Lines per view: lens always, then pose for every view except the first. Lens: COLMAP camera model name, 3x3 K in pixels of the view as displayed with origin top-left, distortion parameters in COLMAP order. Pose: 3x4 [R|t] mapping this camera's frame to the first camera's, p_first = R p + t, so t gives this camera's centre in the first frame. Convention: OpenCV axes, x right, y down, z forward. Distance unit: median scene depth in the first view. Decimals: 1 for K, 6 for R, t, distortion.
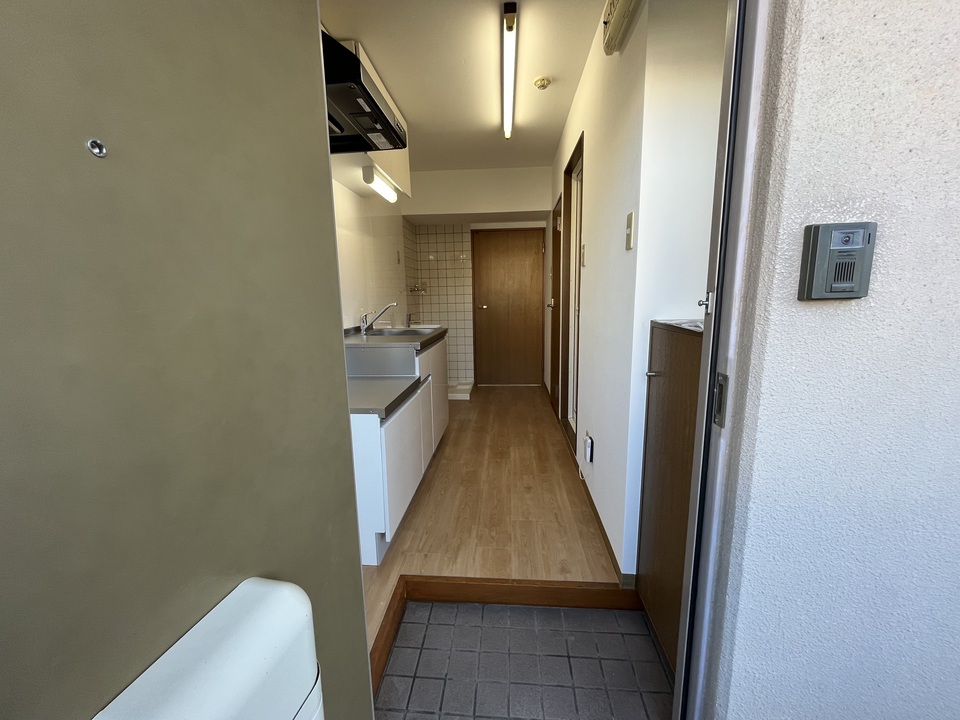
lens RADIAL K [[385.5, 0, 478.7], [0, 385.5, 360.4], [0, 0, 1]] dist [0.000434, 0.000013]
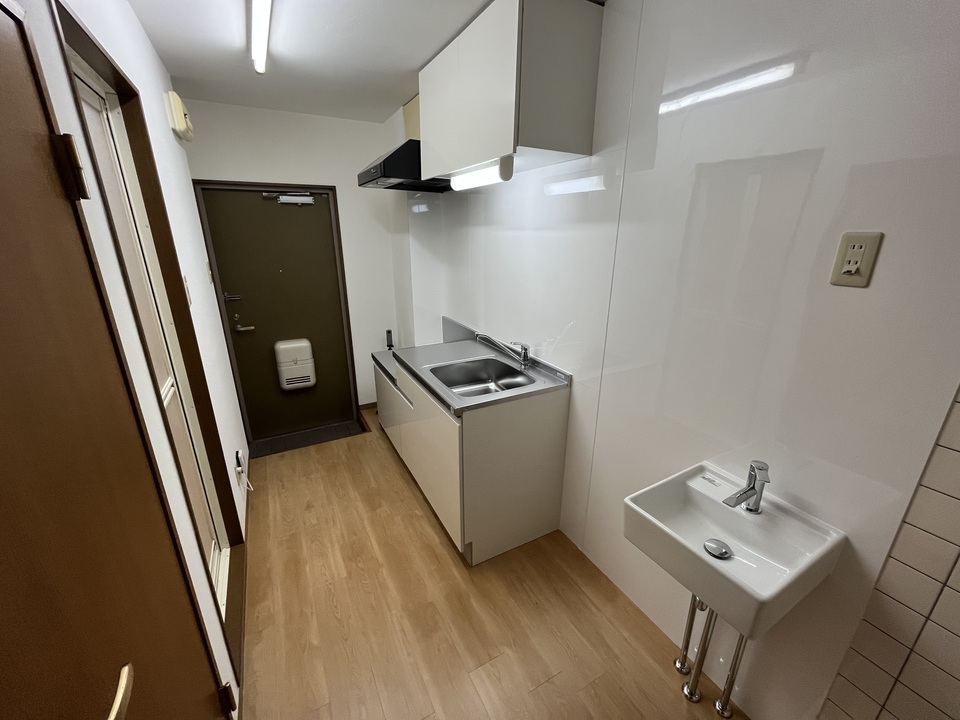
lens RADIAL K [[387.7, 0, 479.1], [0, 387.7, 360.0], [0, 0, 1]] dist [-0.001943, -0.000060]
pose [[-0.839305, 0.186669, -0.510609, 0.153937], [-0.078551, 0.887713, 0.453648, -0.391850], [0.537956, 0.420858, -0.730399, 1.391047]]
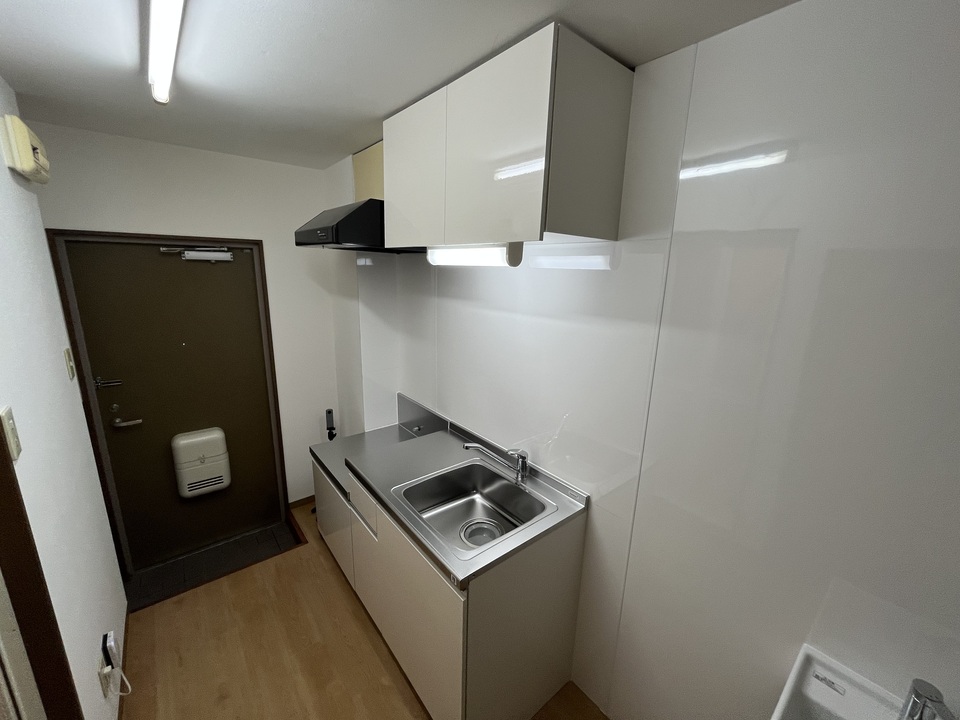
lens RADIAL K [[387.0, 0, 478.9], [0, 387.0, 360.2], [0, 0, 1]] dist [-0.003382, 0.000026]
pose [[-0.722629, 0.158908, -0.672722, 0.126821], [-0.128807, 0.925214, 0.356914, -0.422607], [0.679128, 0.344568, -0.648118, 1.191694]]
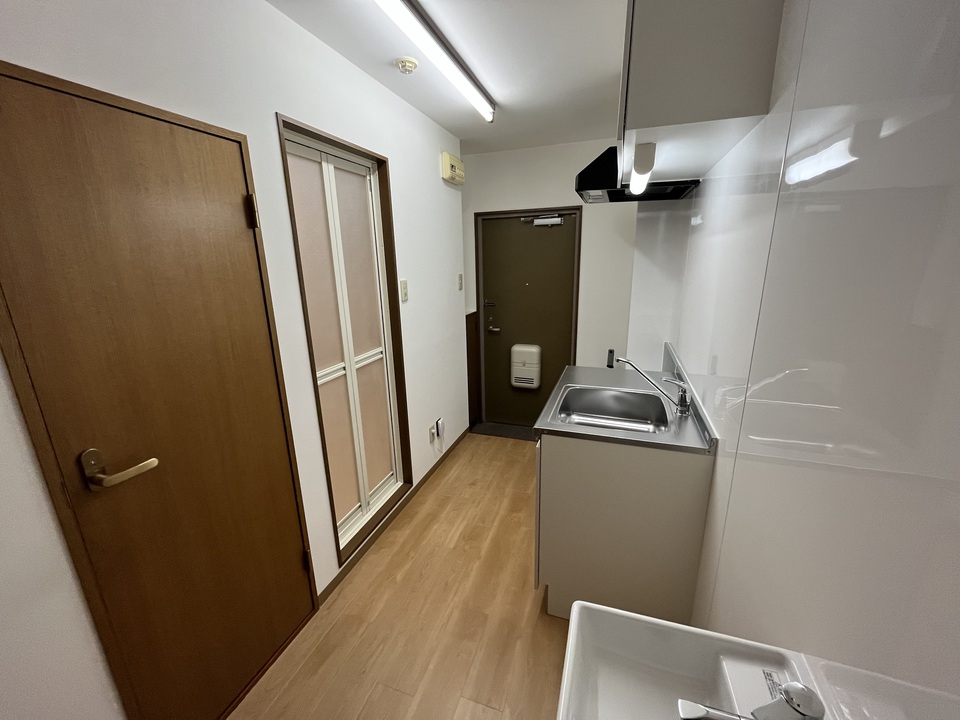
lens RADIAL K [[387.0, 0, 478.9], [0, 387.0, 360.2], [0, 0, 1]] dist [-0.003382, 0.000026]
pose [[-0.965516, -0.026246, 0.259017, -0.140977], [0.083441, 0.911224, 0.403372, -0.371497], [-0.246609, 0.411075, -0.877611, 1.428676]]
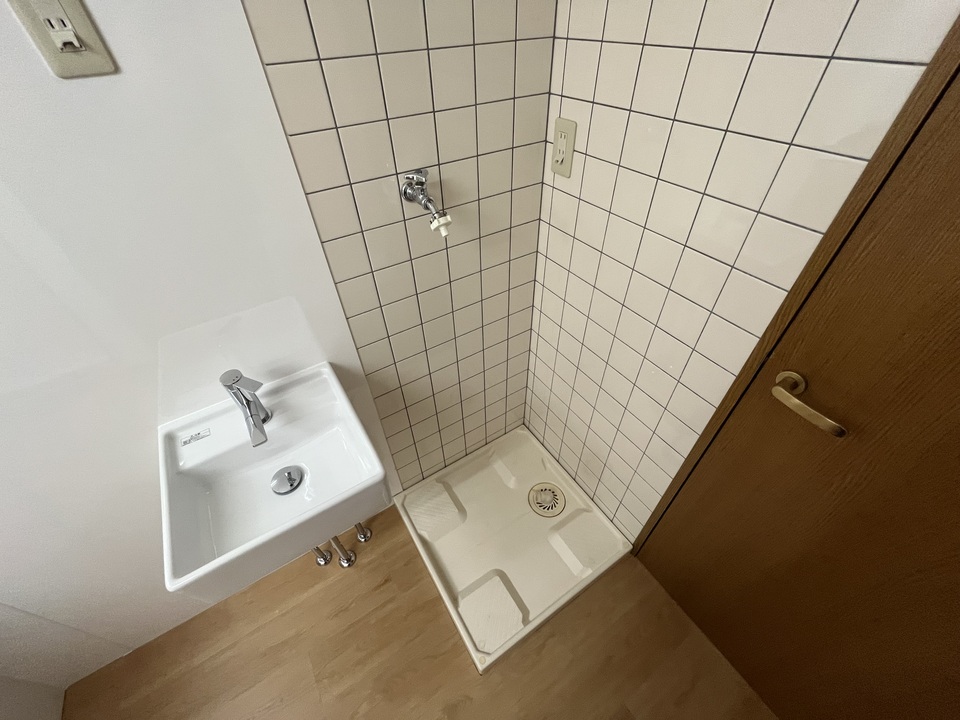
lens RADIAL K [[387.0, 0, 478.9], [0, 387.0, 360.2], [0, 0, 1]] dist [-0.003382, 0.000026]
pose [[0.598506, 0.552212, -0.580390, 0.016629], [-0.117643, 0.777204, 0.618154, -0.355067], [0.792433, -0.301690, 0.530125, 1.305820]]
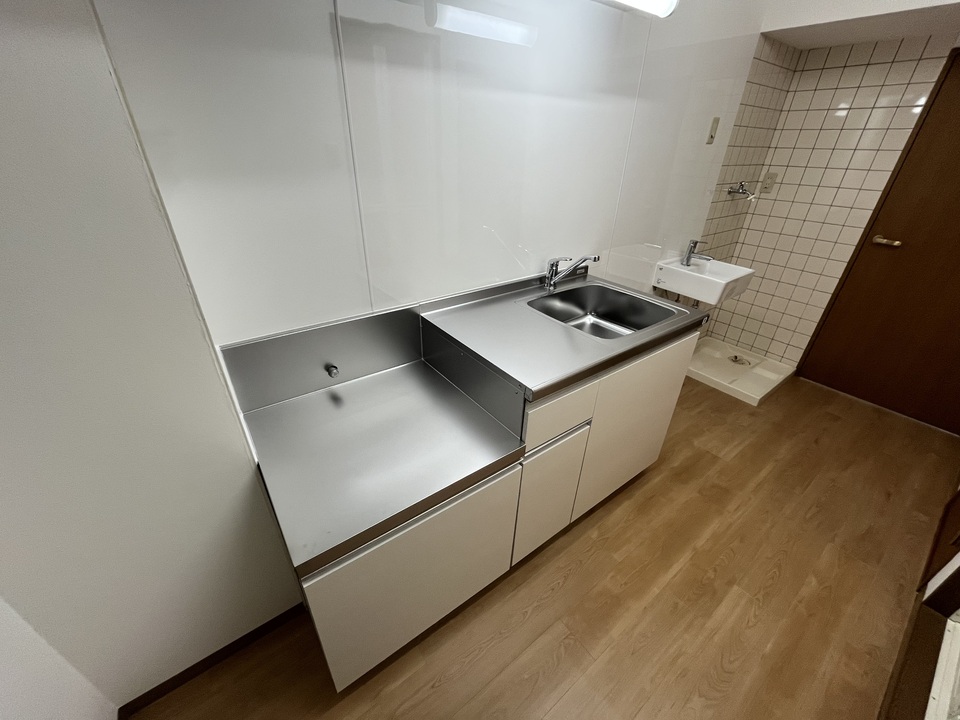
lens RADIAL K [[387.7, 0, 479.1], [0, 387.7, 360.0], [0, 0, 1]] dist [-0.001943, -0.000060]
pose [[0.659057, 0.397342, -0.638563, 0.065036], [-0.160008, 0.903688, 0.397171, -0.181366], [0.734875, -0.159584, 0.659160, 0.451322]]
